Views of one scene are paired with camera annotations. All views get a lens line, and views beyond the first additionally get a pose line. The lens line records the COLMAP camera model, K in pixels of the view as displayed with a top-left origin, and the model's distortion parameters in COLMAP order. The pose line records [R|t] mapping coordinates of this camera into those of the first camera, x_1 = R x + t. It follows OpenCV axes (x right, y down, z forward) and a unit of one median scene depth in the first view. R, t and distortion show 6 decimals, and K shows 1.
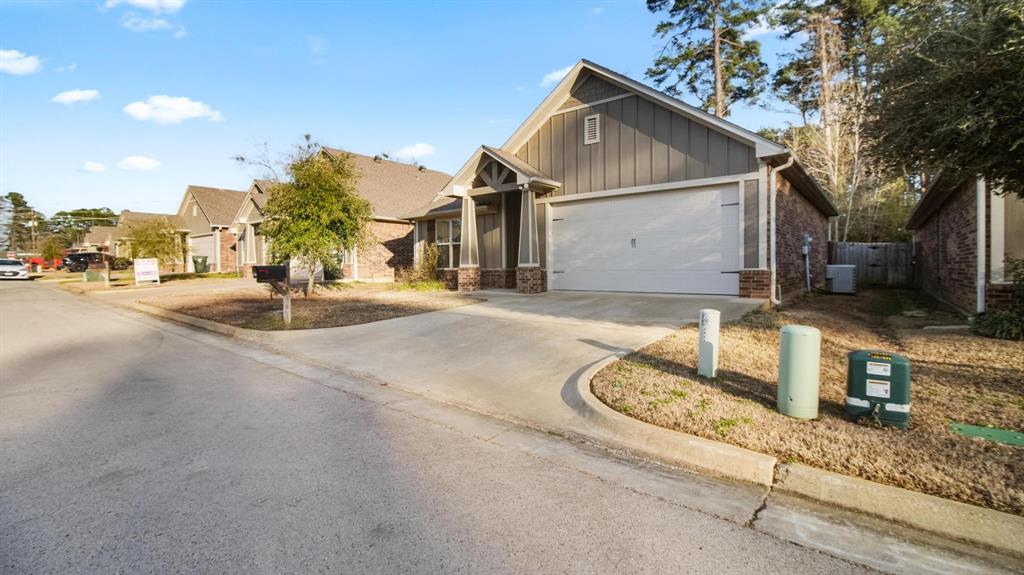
lens RADIAL K [[464.2, 0, 513.5], [0, 464.2, 267.5], [0, 0, 1]] dist [-0.001858, -0.008289]
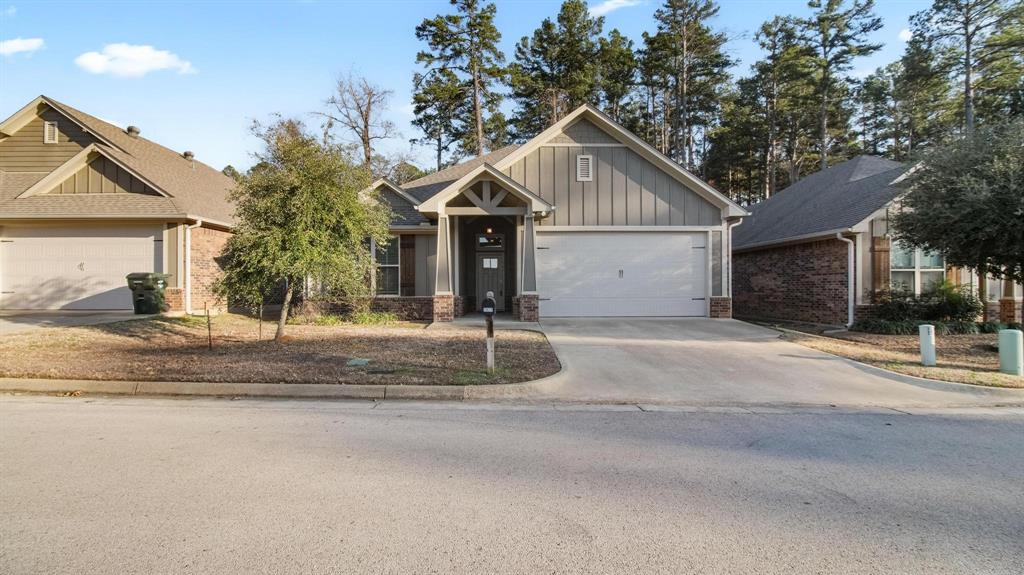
lens RADIAL K [[473.7, 0, 512.6], [0, 473.7, 283.1], [0, 0, 1]] dist [-0.002981, -0.000707]
pose [[0.768217, 0.010468, 0.640104, -0.672165], [-0.002047, 0.999901, -0.013895, -0.012482], [-0.640186, 0.009364, 0.768163, 0.258704]]
